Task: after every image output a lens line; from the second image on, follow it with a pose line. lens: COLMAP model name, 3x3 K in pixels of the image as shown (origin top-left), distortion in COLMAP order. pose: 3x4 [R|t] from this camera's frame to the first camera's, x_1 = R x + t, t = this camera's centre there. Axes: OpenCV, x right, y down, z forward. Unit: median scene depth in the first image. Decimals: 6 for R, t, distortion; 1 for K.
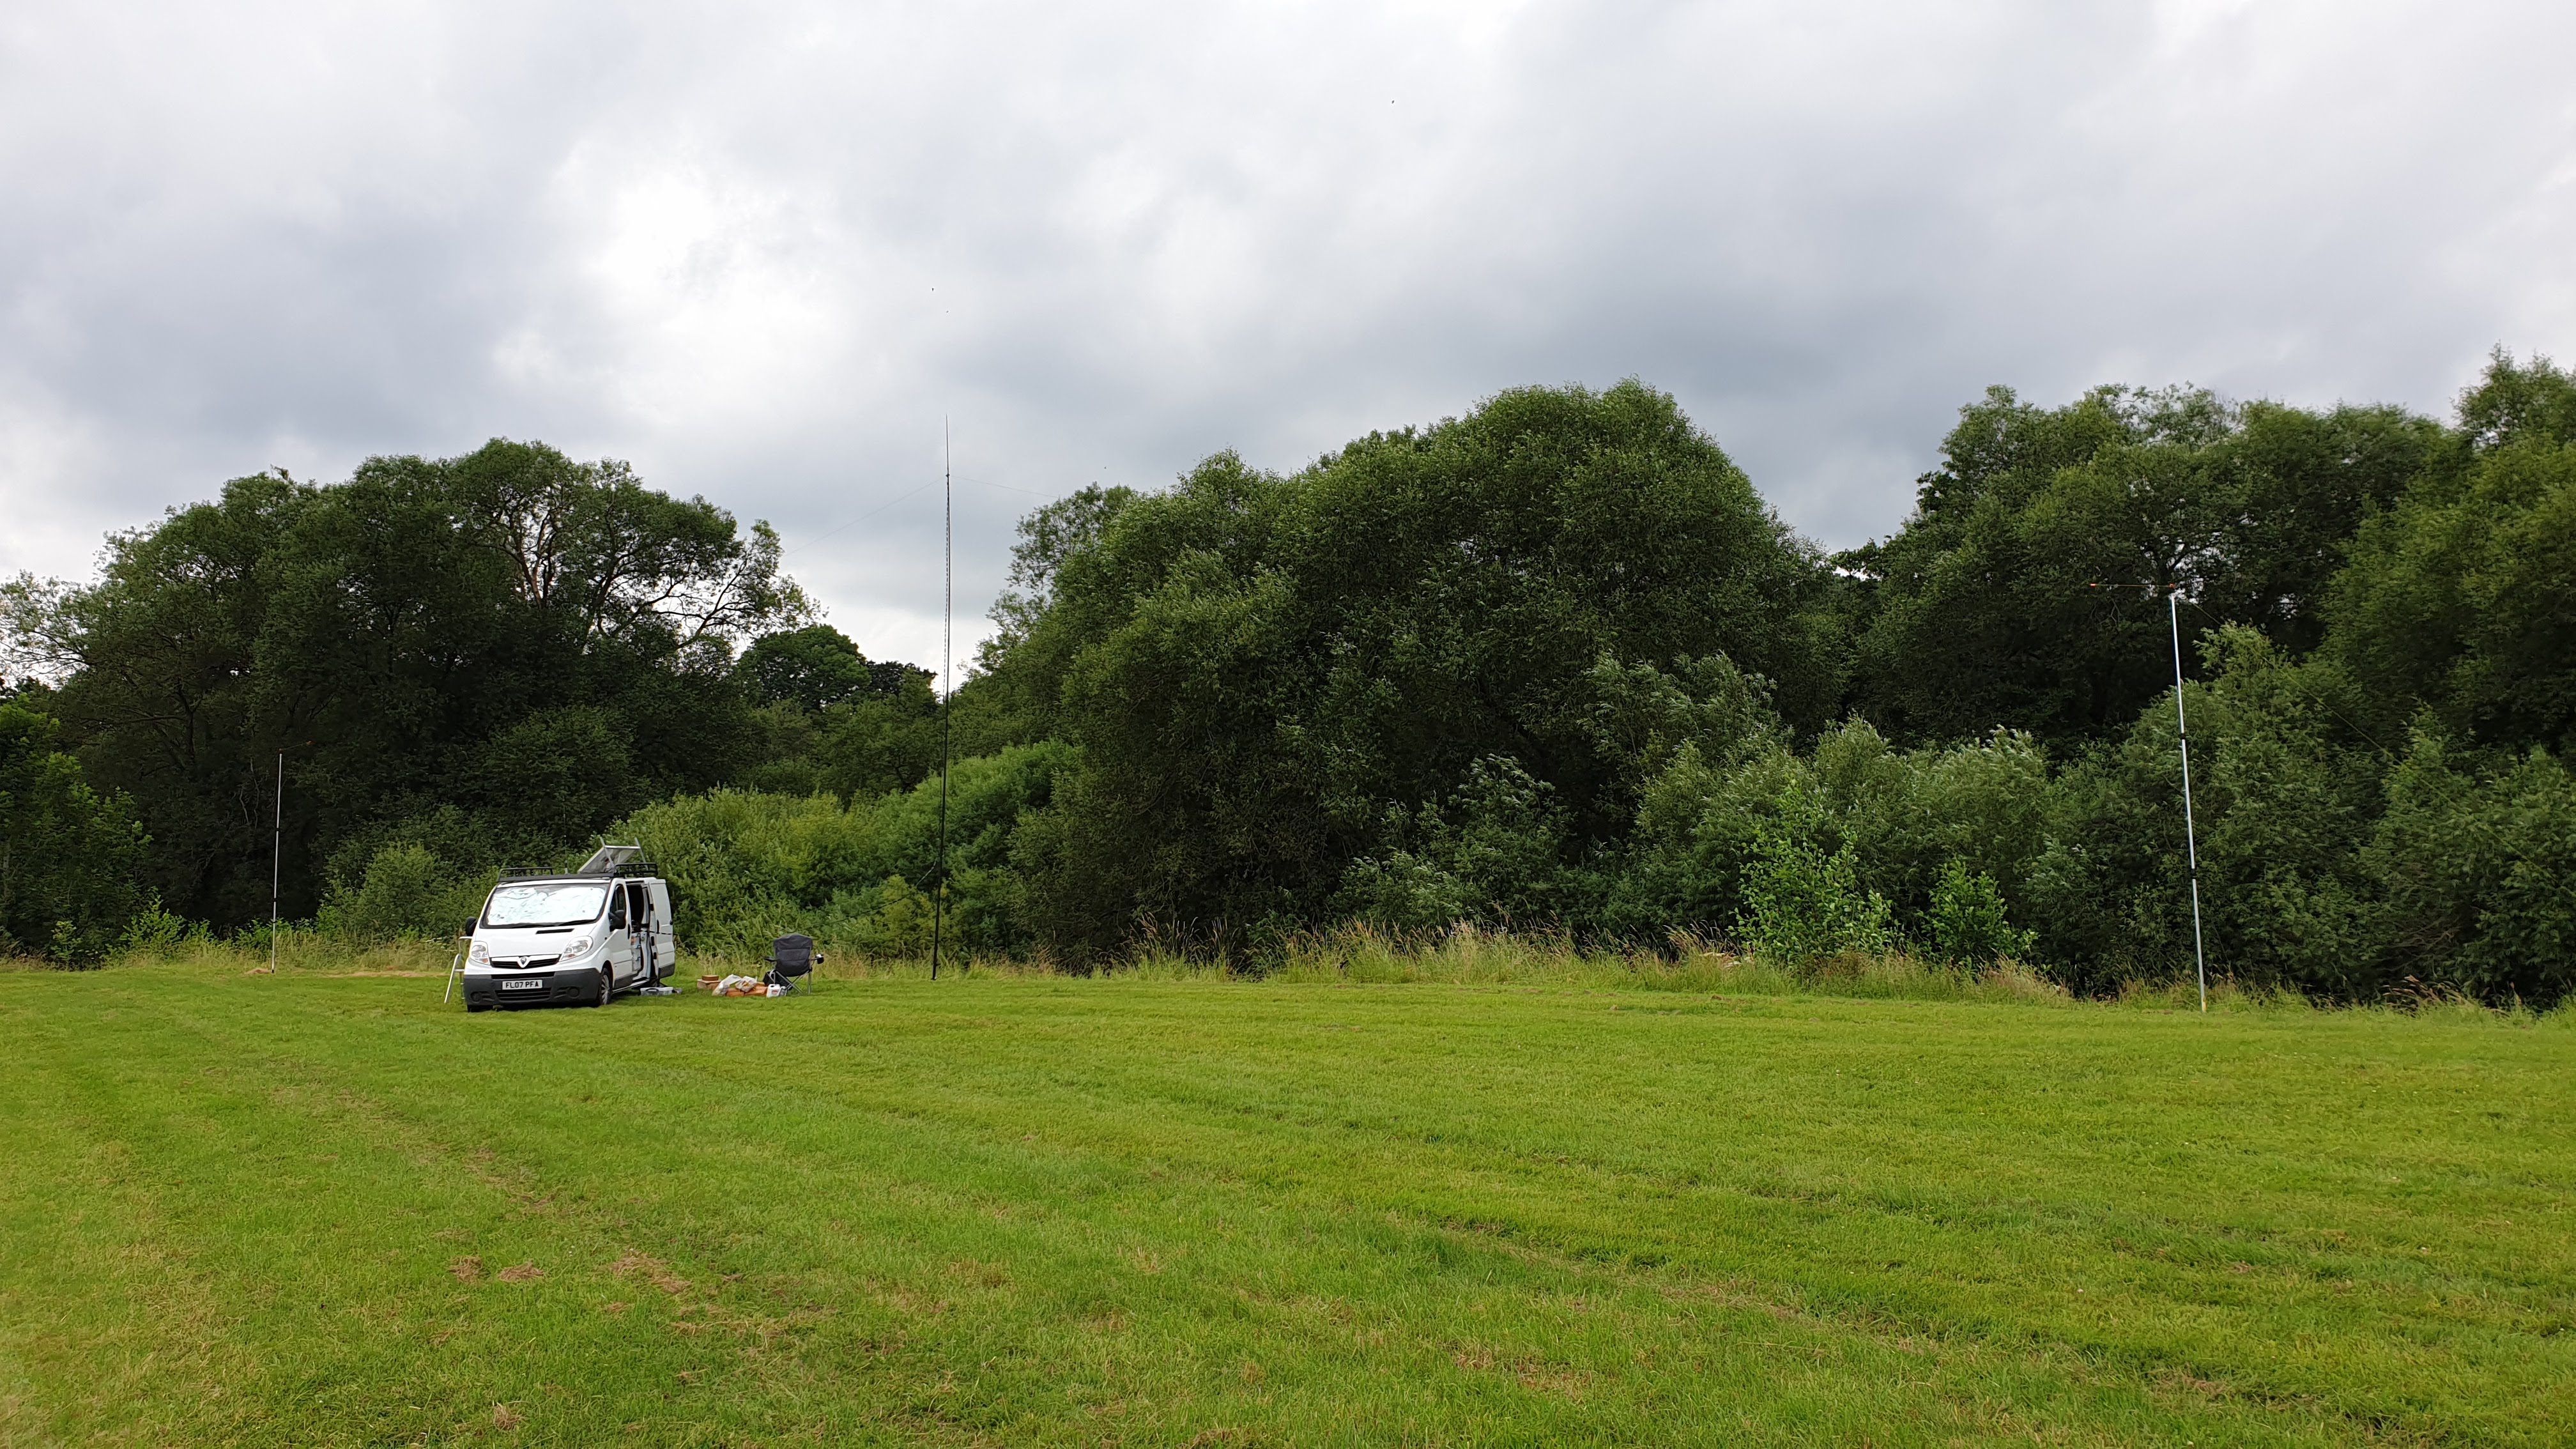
lens RADIAL K [[2102.7, 0, 1288.0], [0, 2102.7, 724.5], [0, 0, 1]] dist [-0.006829, -0.004897]
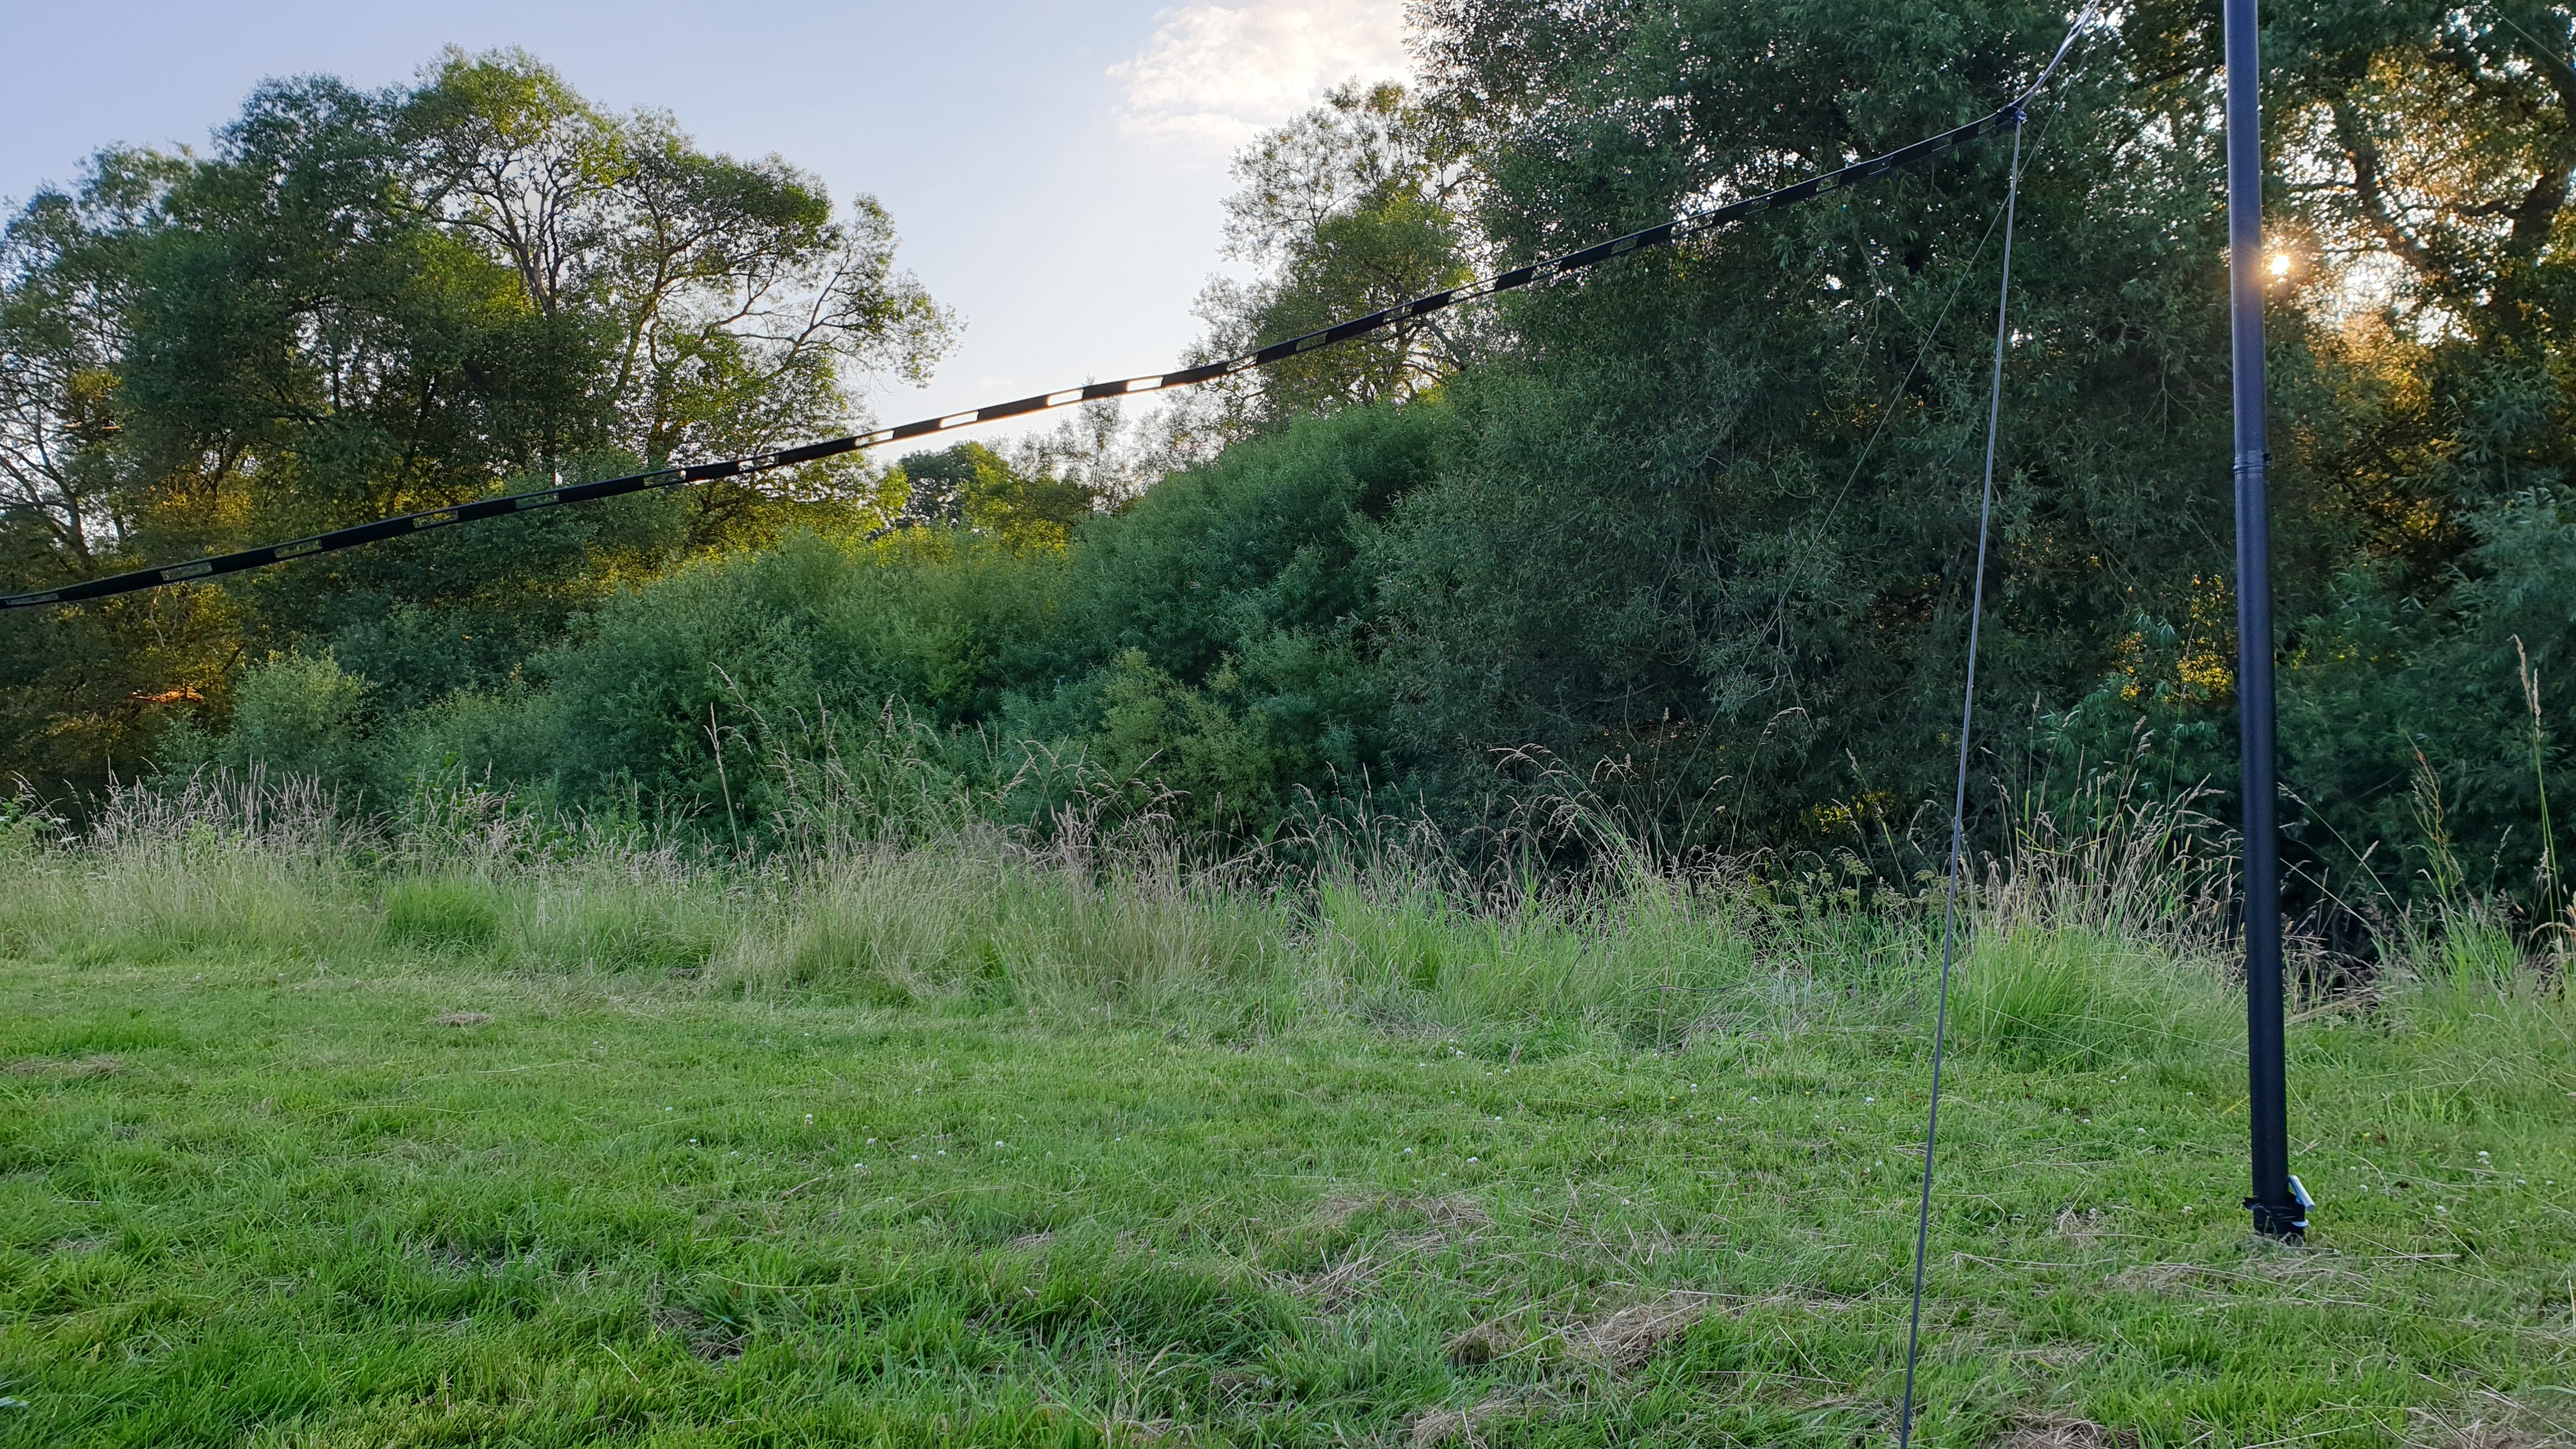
lens RADIAL K [[1981.1, 0, 1288.0], [0, 1981.1, 724.5], [0, 0, 1]] dist [-0.000535, 0.001354]
pose [[0.996906, -0.043606, -0.065400, -0.086185], [0.049131, 0.995135, 0.085395, 0.036655], [0.061358, -0.088344, 0.994198, 0.389367]]
